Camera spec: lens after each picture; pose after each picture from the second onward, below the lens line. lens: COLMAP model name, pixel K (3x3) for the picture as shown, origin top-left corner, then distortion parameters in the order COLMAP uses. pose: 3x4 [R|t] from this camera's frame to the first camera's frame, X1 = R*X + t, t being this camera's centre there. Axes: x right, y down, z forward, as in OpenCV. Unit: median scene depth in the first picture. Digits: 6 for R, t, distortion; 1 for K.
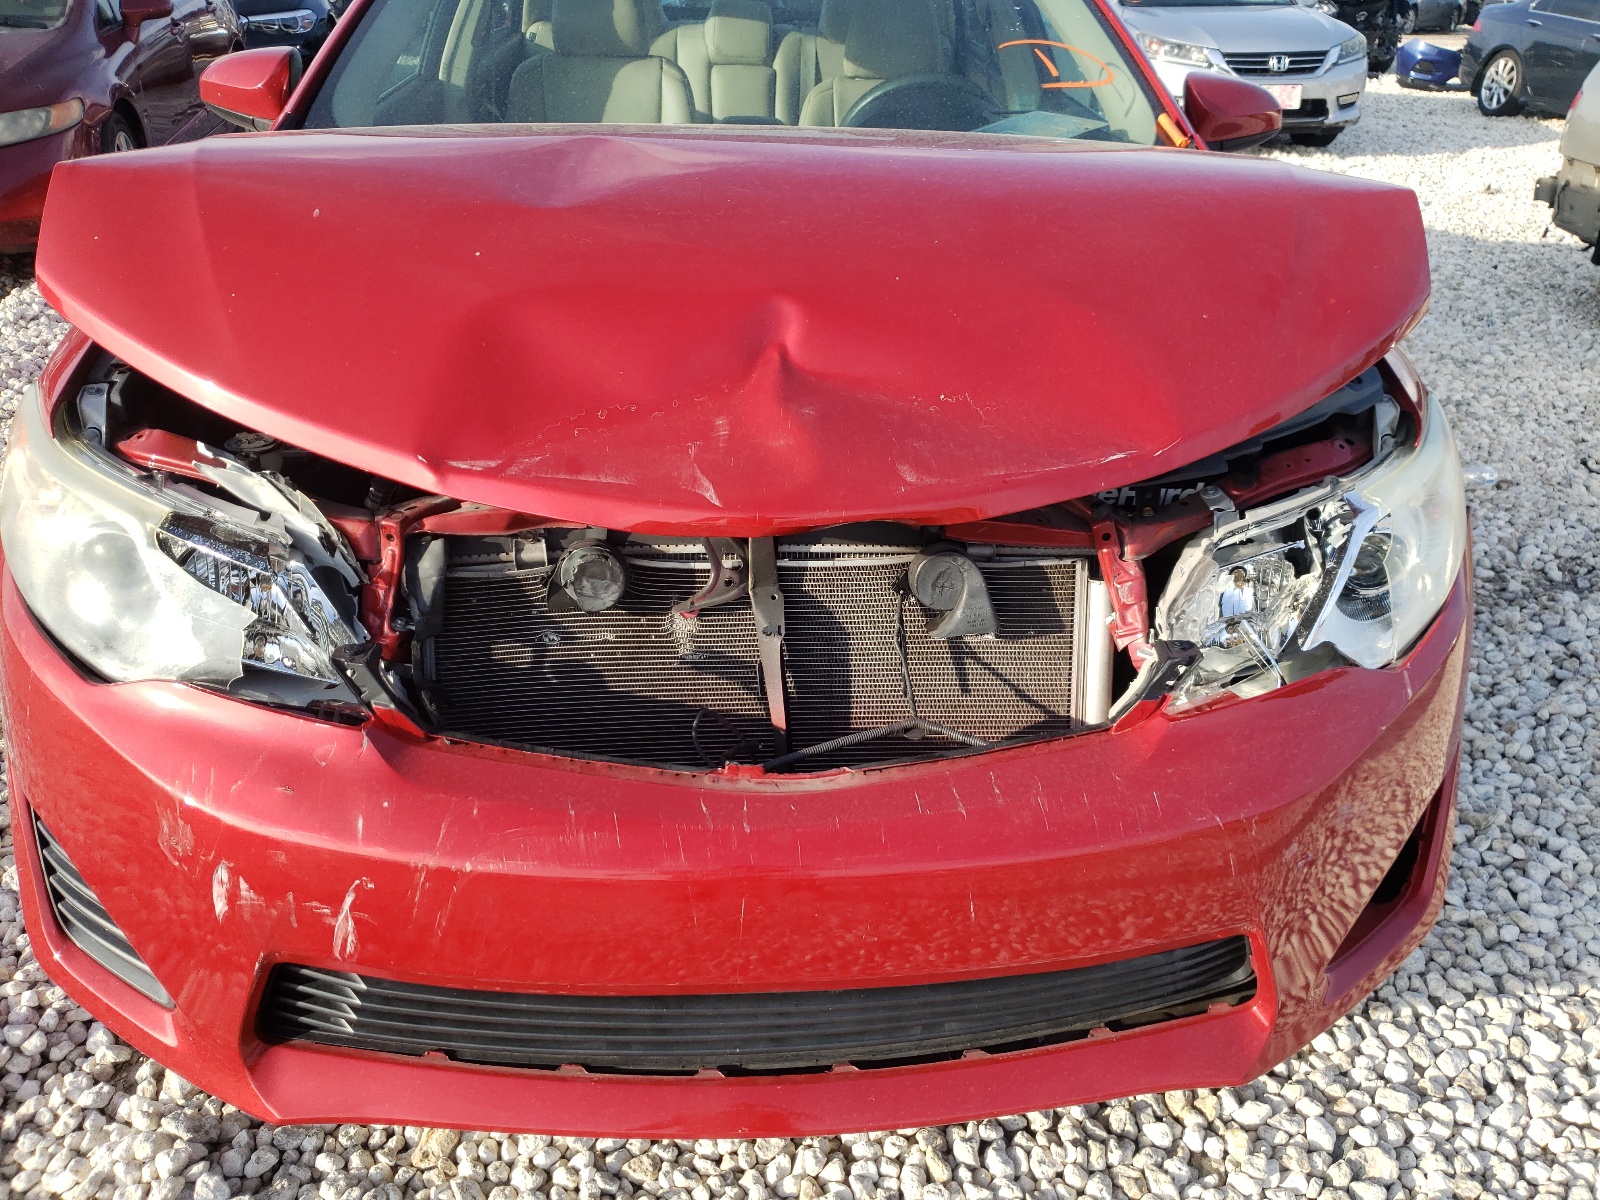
lens RADIAL K [[1211.3, 0, 809.0], [0, 1211.3, 593.3], [0, 0, 1]] dist [0.054027, -0.039945]
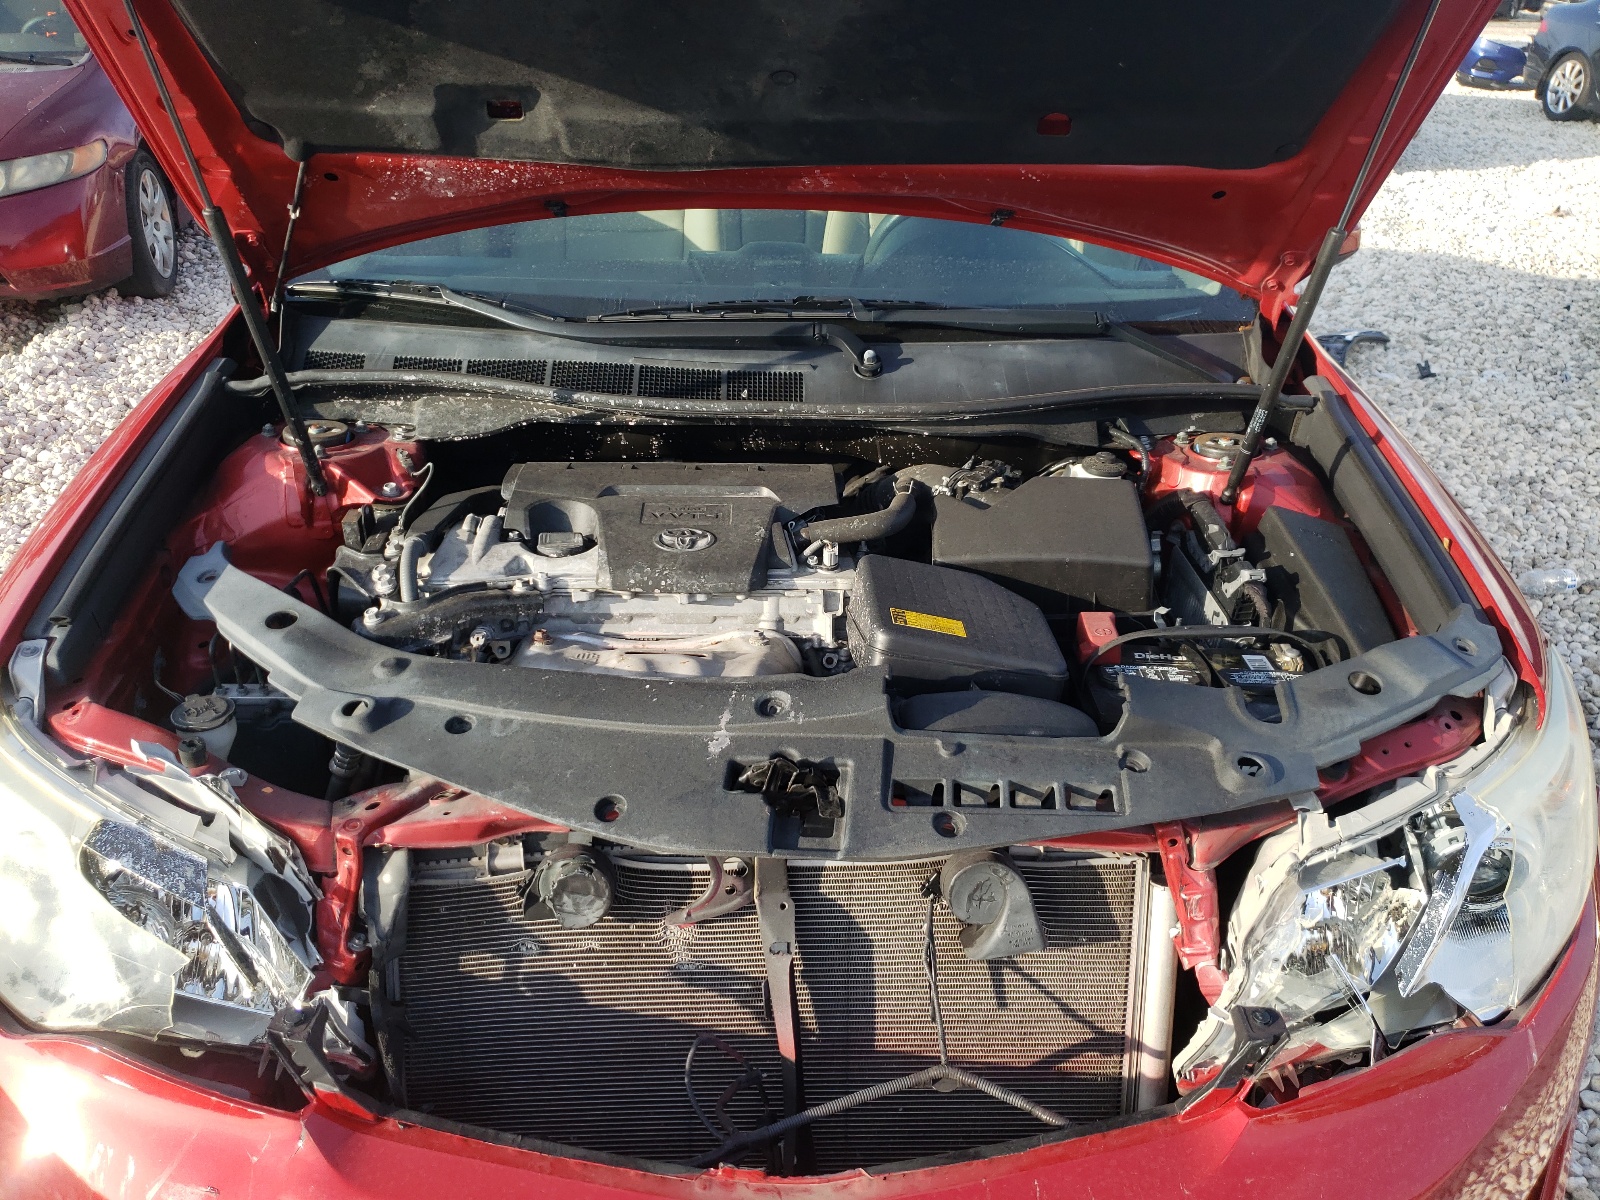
lens RADIAL K [[1211.3, 0, 789.0], [0, 1211.3, 603.9], [0, 0, 1]] dist [0.054027, -0.039945]
pose [[0.999119, 0.012644, -0.040018, 0.007076], [-0.011947, 0.999773, 0.017623, -0.224484], [0.040232, -0.017129, 0.999044, 0.128448]]
